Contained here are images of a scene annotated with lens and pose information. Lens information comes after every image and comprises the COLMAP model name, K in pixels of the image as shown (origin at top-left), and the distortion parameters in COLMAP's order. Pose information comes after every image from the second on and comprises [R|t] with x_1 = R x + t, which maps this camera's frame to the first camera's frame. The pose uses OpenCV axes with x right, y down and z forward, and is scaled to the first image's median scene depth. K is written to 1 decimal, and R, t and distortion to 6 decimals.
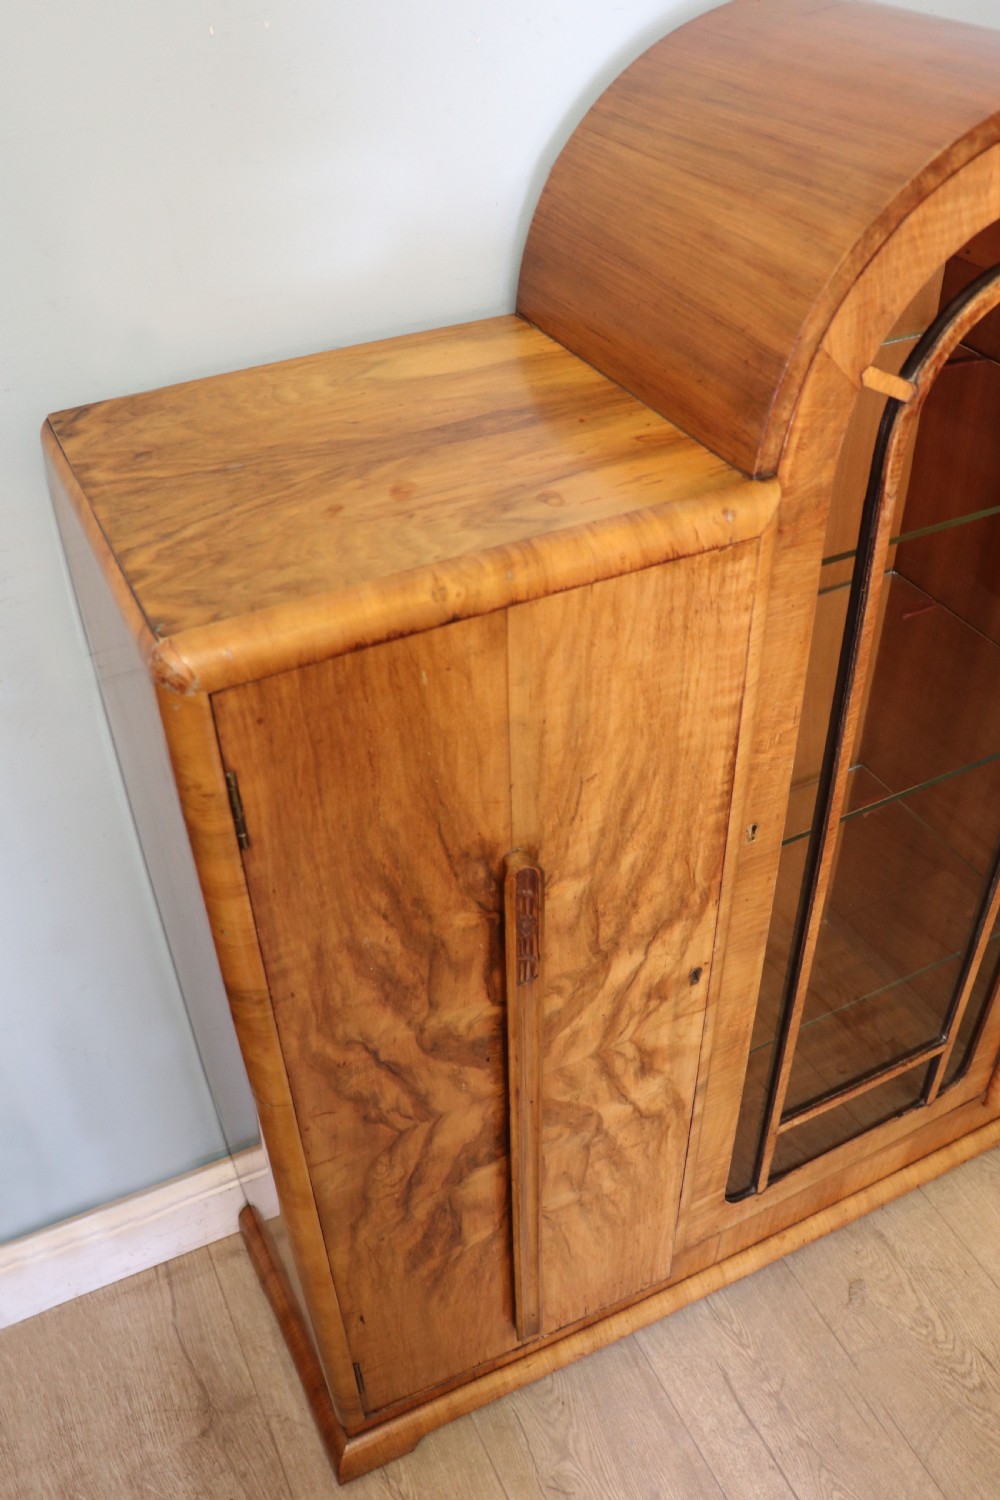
lens RADIAL K [[1321.3, 0, 475.4], [0, 1321.3, 749.3], [0, 0, 1]] dist [-0.187059, 0.144789]
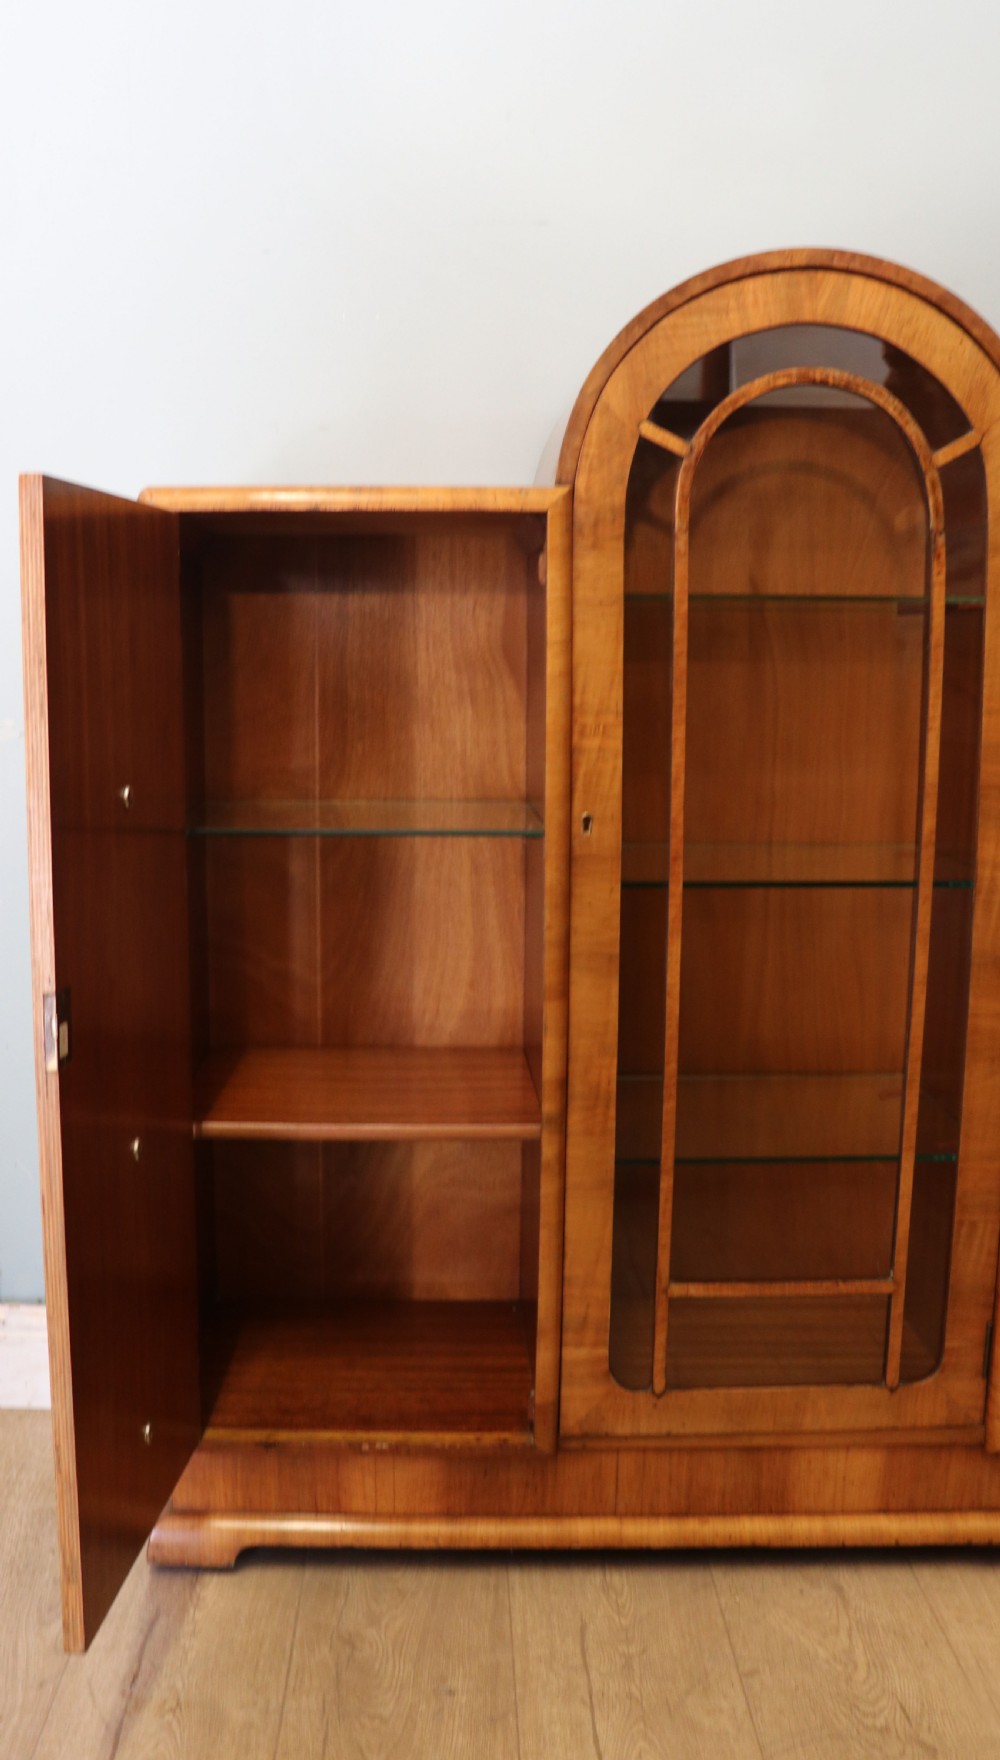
lens RADIAL K [[1544.3, 0, 364.8], [0, 1544.3, 871.1], [0, 0, 1]] dist [-0.175255, 0.143820]
pose [[0.889794, 0.095195, -0.446324, 0.814999], [-0.310283, 0.843365, -0.438703, 0.961696], [0.334652, 0.528841, 0.779958, -0.183282]]
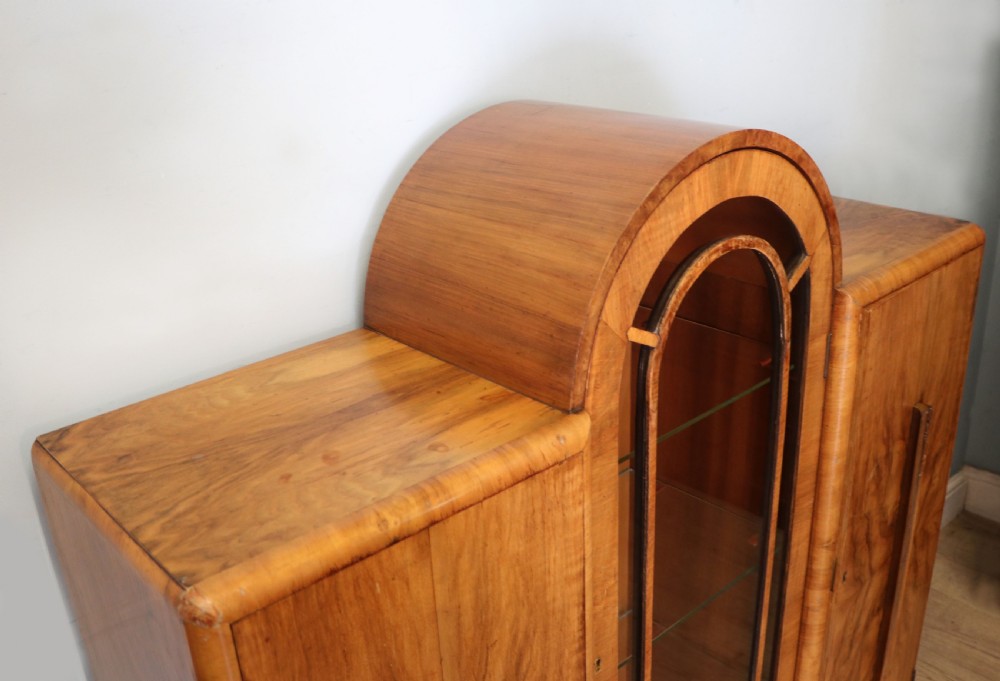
lens RADIAL K [[985.0, 0, 501.7], [0, 985.0, 366.6], [0, 0, 1]] dist [-0.149615, 0.000000]
pose [[0.958445, -0.123560, 0.257130, -0.133176], [0.190755, 0.947779, -0.255591, 0.009410], [-0.212122, 0.294019, 0.931964, -0.024413]]
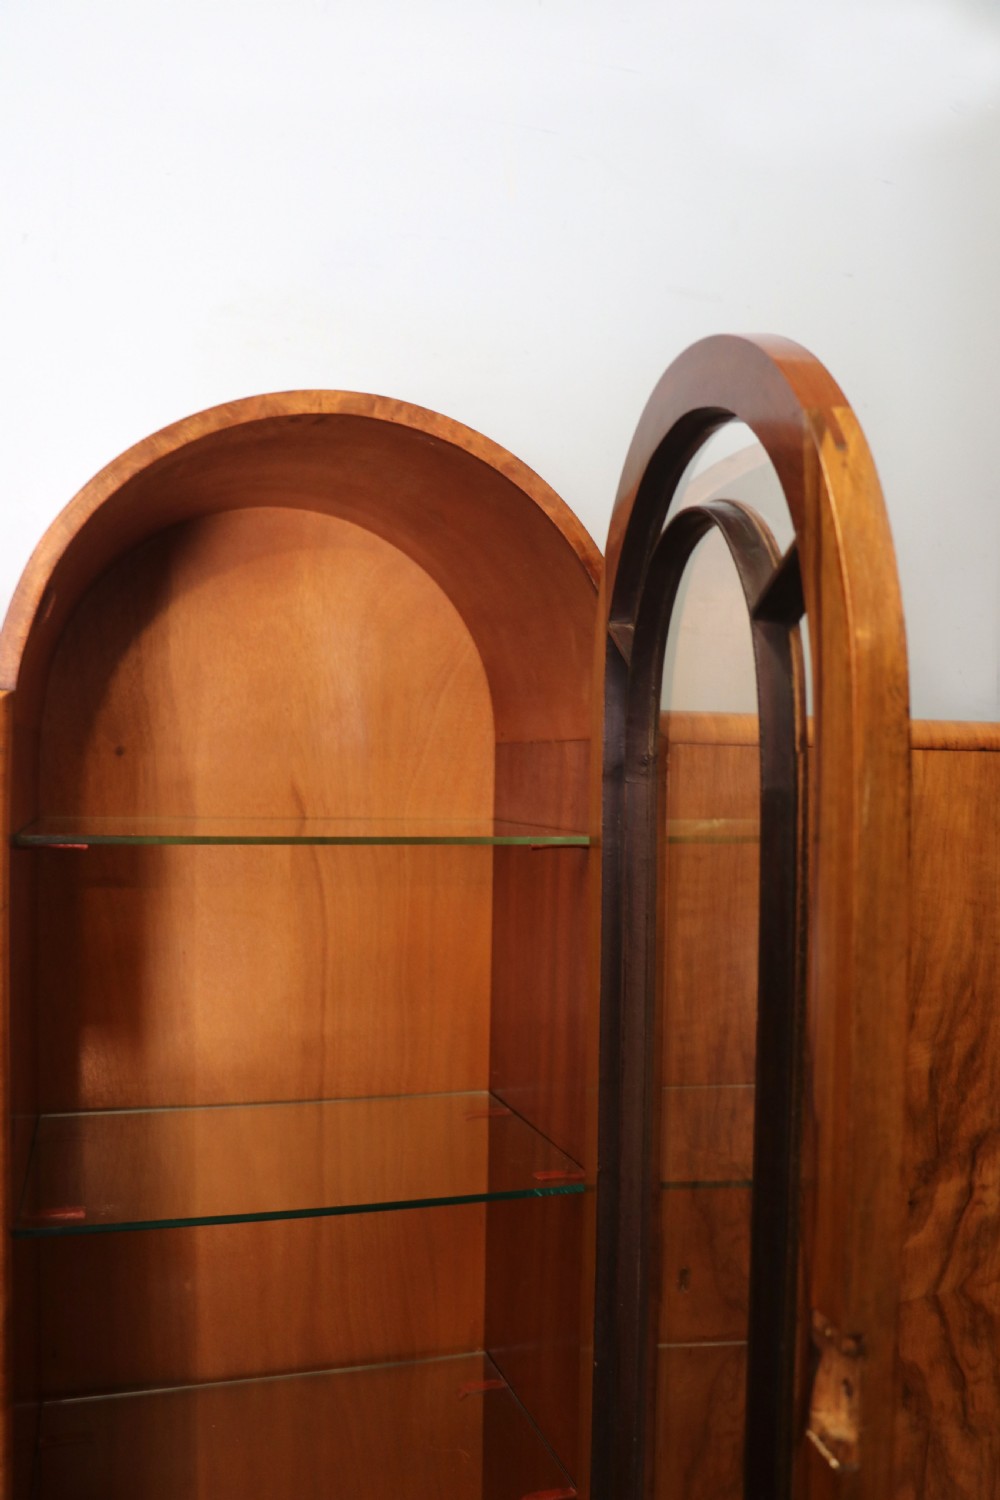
lens RADIAL K [[1231.6, 0, 474.1], [0, 1231.6, 754.3], [0, 0, 1]] dist [-0.166344, 0.099114]
pose [[0.987827, 0.050443, -0.147149, 0.731805], [-0.133047, 0.764107, -0.631220, 0.386224], [0.080597, 0.643115, 0.761517, 0.316224]]
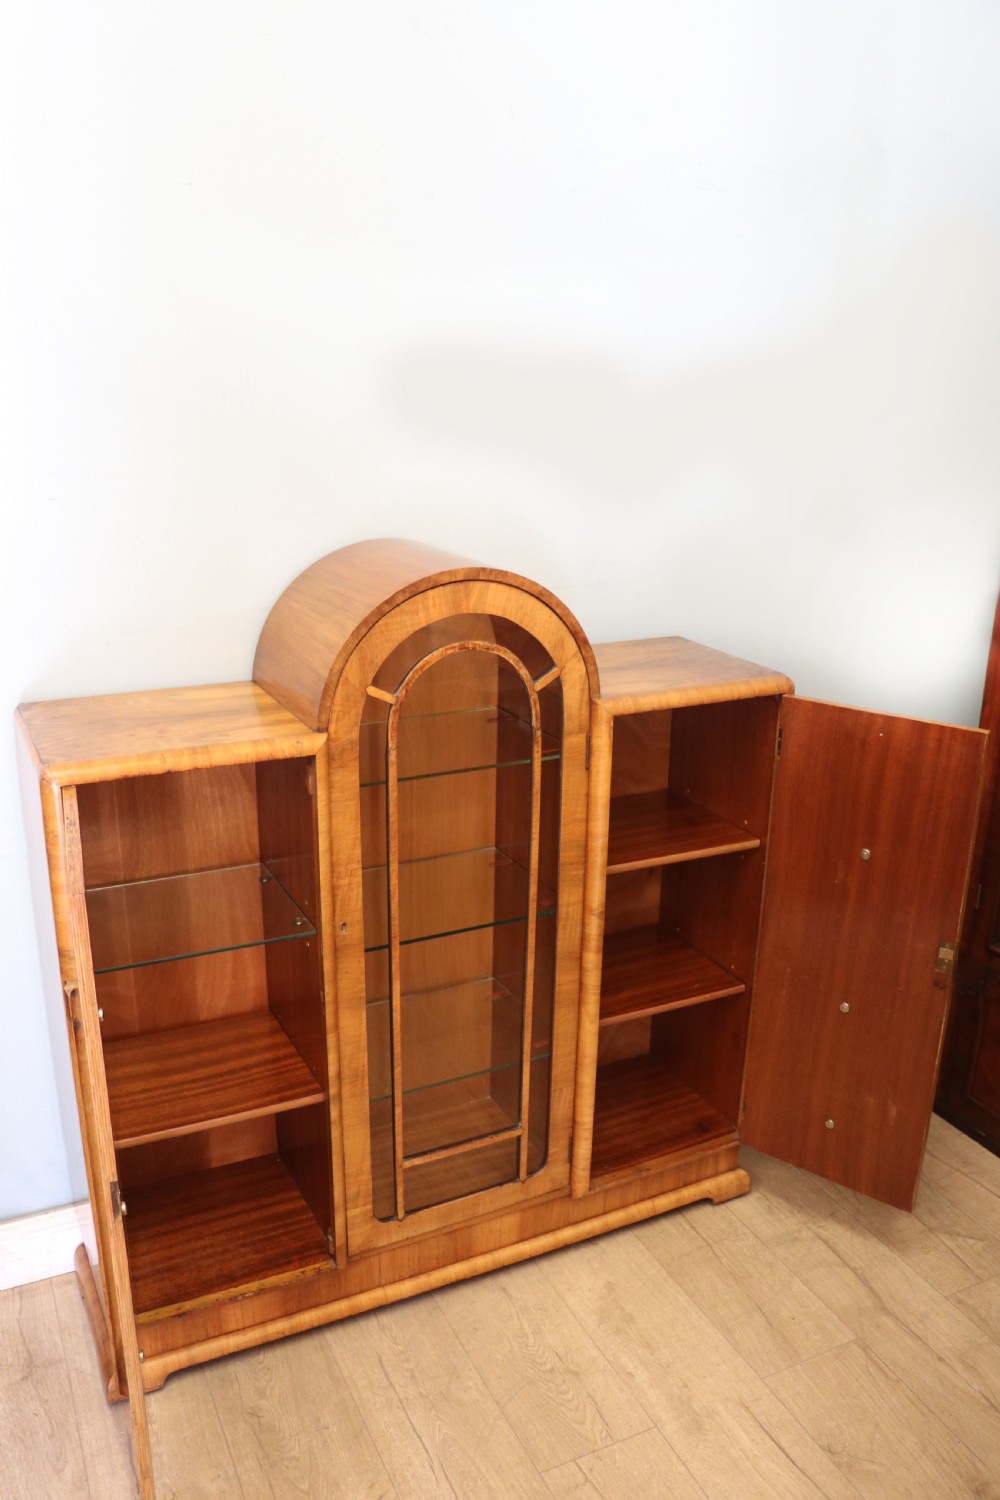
lens RADIAL K [[1231.6, 0, 485.6], [0, 1231.6, 759.2], [0, 0, 1]] dist [-0.166344, 0.099114]
pose [[0.998675, 0.041375, 0.030600, 0.436460], [-0.027551, 0.932097, -0.361159, 0.590580], [-0.043465, 0.359837, 0.932002, -0.975833]]
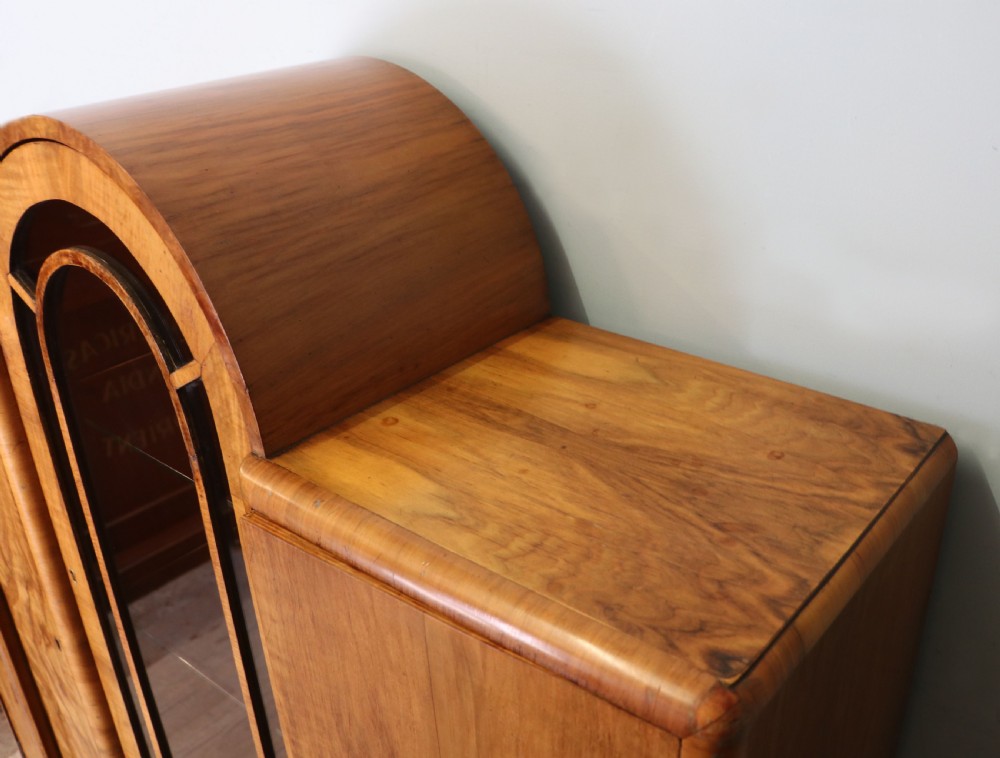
lens RADIAL K [[989.7, 0, 576.3], [0, 989.7, 398.0], [0, 0, 1]] dist [-0.132238, 0.000000]
pose [[0.461523, 0.435949, -0.772622, 1.469854], [-0.569681, 0.813266, 0.118586, -0.663161], [0.680044, 0.385418, 0.623693, 0.788847]]
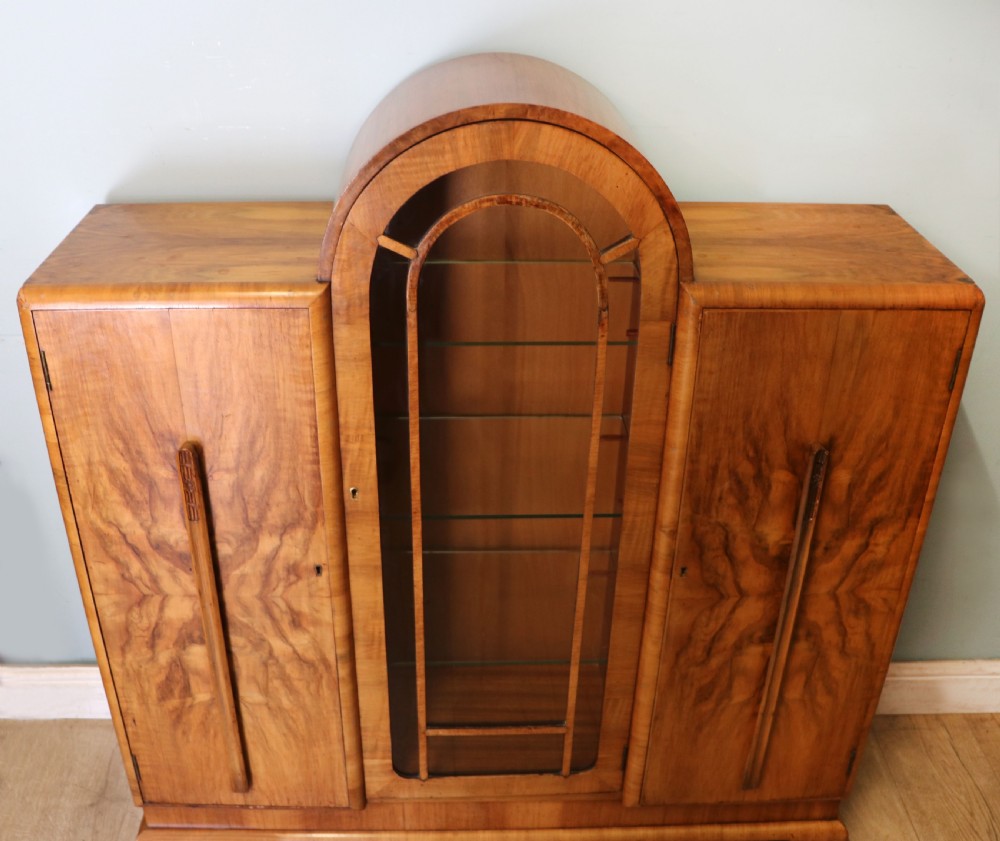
lens RADIAL K [[1073.9, 0, 458.3], [0, 1073.9, 443.5], [0, 0, 1]] dist [-0.153456, 0.000000]
pose [[0.907020, 0.243389, -0.343623, 1.009486], [-0.290998, 0.952122, -0.093722, 0.116294], [0.304360, 0.185001, 0.934419, -0.406596]]
